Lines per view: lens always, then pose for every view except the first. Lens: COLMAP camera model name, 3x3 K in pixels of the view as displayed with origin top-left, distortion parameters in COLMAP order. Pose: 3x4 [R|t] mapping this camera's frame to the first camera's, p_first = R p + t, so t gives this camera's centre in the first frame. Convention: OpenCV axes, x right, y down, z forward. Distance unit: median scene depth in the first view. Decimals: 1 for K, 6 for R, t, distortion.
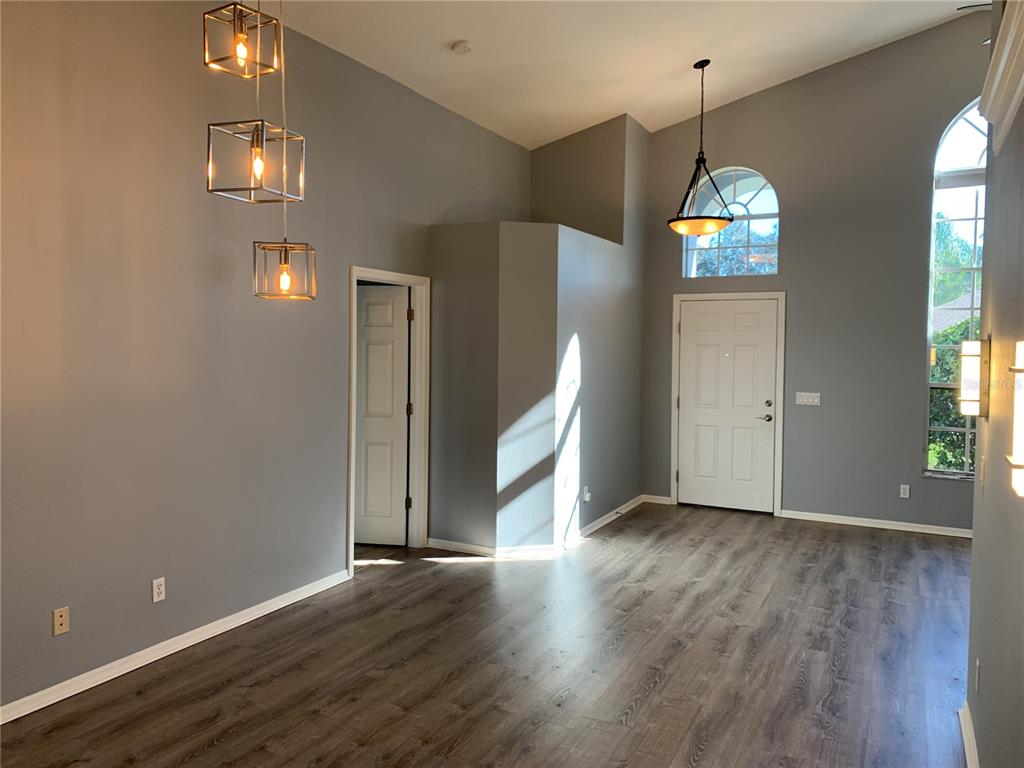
lens RADIAL K [[783.8, 0, 510.2], [0, 783.8, 378.2], [0, 0, 1]] dist [0.036526, -0.043930]
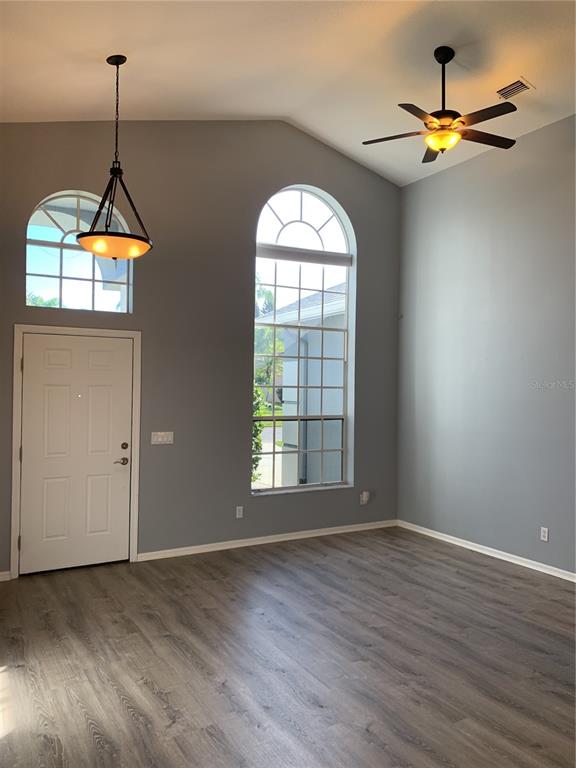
lens RADIAL K [[587.9, 0, 290.8], [0, 587.9, 381.9], [0, 0, 1]] dist [0.036526, -0.043930]
pose [[0.520869, -0.001087, 0.853636, -0.206886], [0.025590, 0.999570, -0.014342, -0.034941], [-0.853253, 0.029314, 0.520673, 0.511823]]
